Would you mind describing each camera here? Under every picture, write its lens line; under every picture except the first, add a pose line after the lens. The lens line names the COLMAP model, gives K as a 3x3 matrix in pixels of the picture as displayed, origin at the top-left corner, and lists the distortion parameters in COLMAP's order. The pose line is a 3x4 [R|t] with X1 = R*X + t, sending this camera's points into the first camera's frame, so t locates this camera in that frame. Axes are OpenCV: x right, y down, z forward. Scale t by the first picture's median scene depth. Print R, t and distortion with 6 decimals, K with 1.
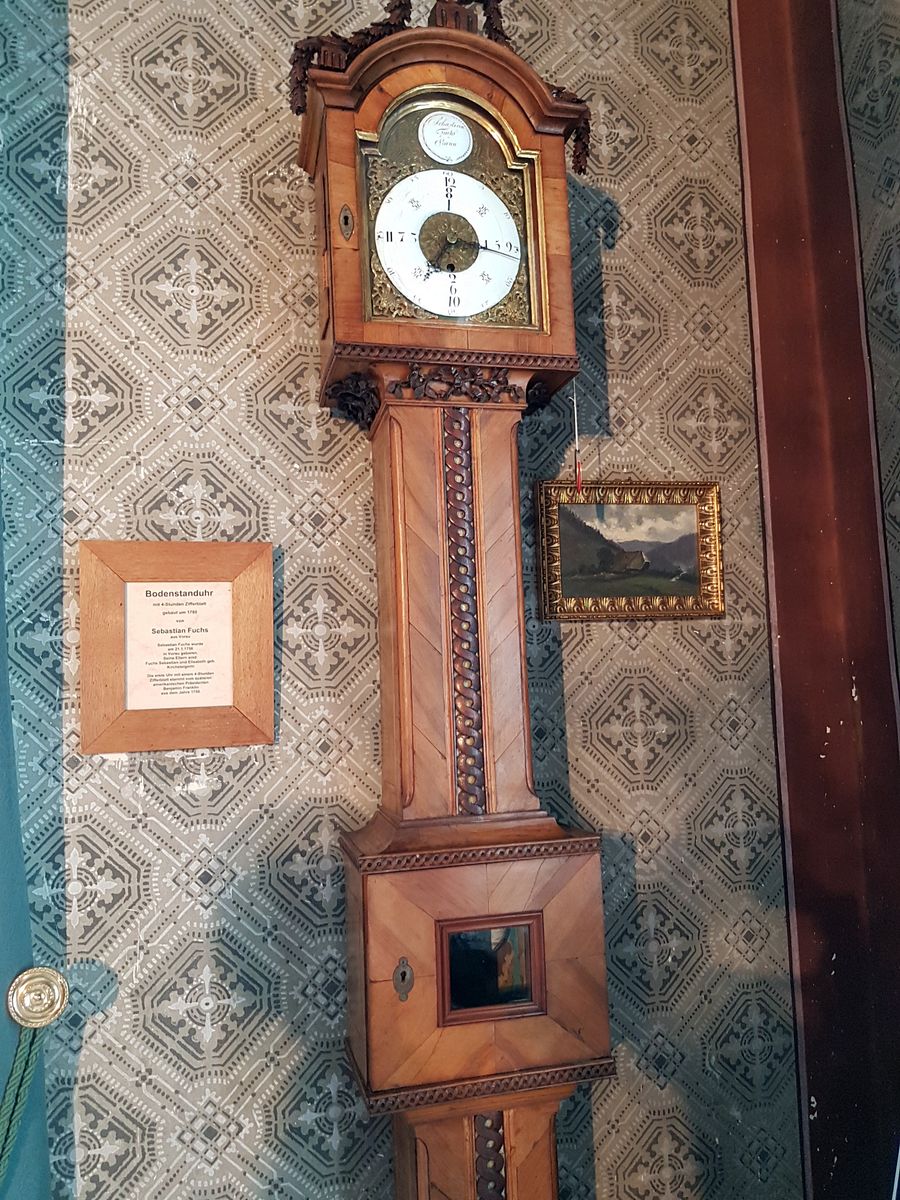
lens RADIAL K [[943.0, 0, 450.3], [0, 943.0, 584.1], [0, 0, 1]] dist [0.005415, -0.025692]
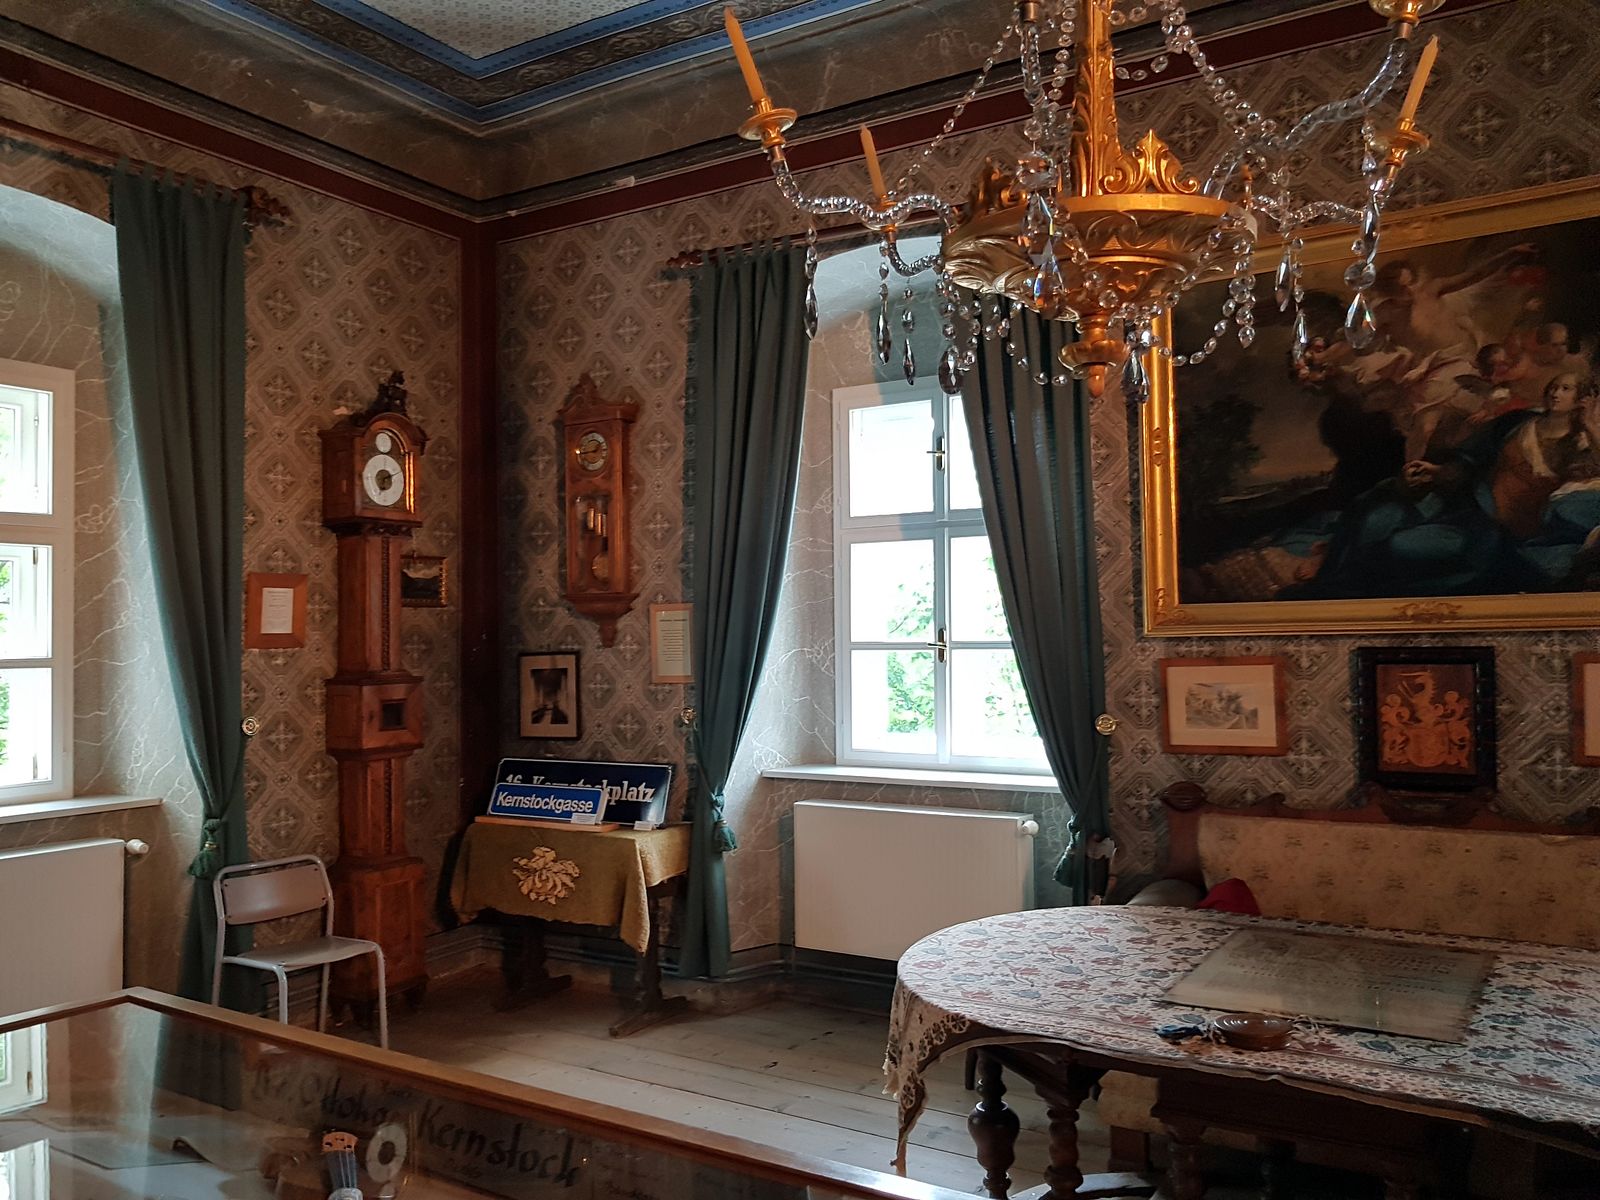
lens RADIAL K [[1257.3, 0, 775.9], [0, 1257.3, 579.3], [0, 0, 1]] dist [0.005415, -0.025692]
pose [[0.739000, 0.054763, 0.671476, -1.578237], [-0.079179, 0.996843, 0.005842, -0.153638], [-0.669036, -0.057484, 0.741003, -2.537740]]
